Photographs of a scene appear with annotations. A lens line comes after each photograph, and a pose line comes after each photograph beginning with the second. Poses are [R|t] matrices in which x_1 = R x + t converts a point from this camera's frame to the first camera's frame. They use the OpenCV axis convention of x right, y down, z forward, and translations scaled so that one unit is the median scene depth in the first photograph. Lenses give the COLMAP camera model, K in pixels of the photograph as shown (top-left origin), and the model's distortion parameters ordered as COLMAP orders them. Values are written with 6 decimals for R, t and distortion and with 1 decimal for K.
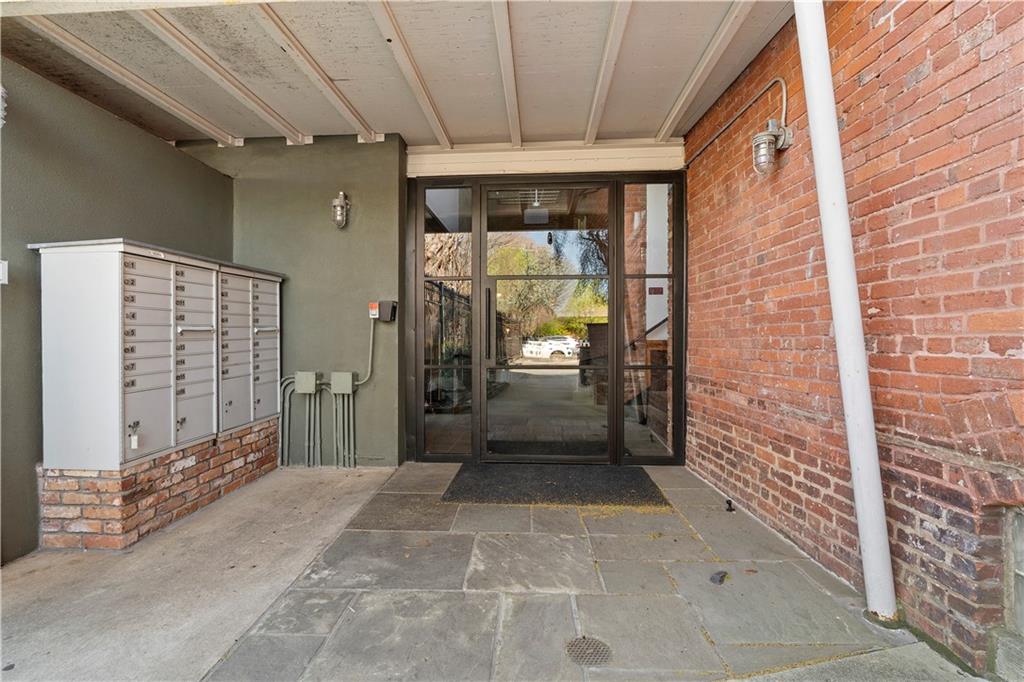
lens RADIAL K [[467.4, 0, 512.0], [0, 467.4, 341.0], [0, 0, 1]] dist [-0.002605, -0.000319]
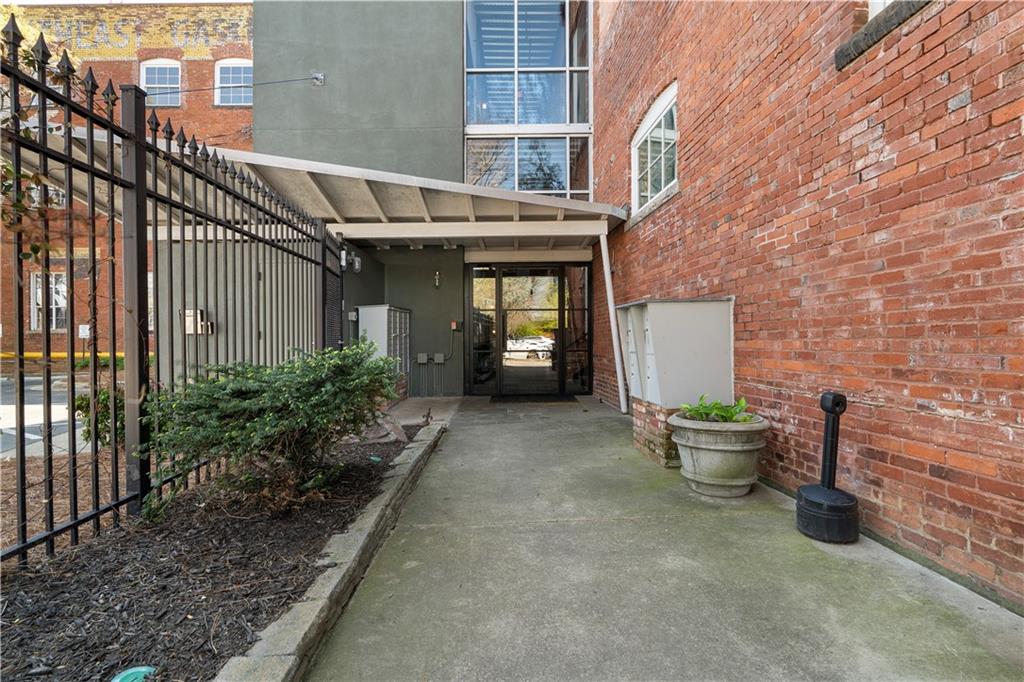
lens RADIAL K [[467.4, 0, 512.0], [0, 467.4, 341.0], [0, 0, 1]] dist [-0.002605, -0.000319]
pose [[0.998656, -0.004363, 0.051653, -0.122268], [0.004453, 0.999989, -0.001614, 0.011806], [-0.051645, 0.001842, 0.998664, -1.163513]]
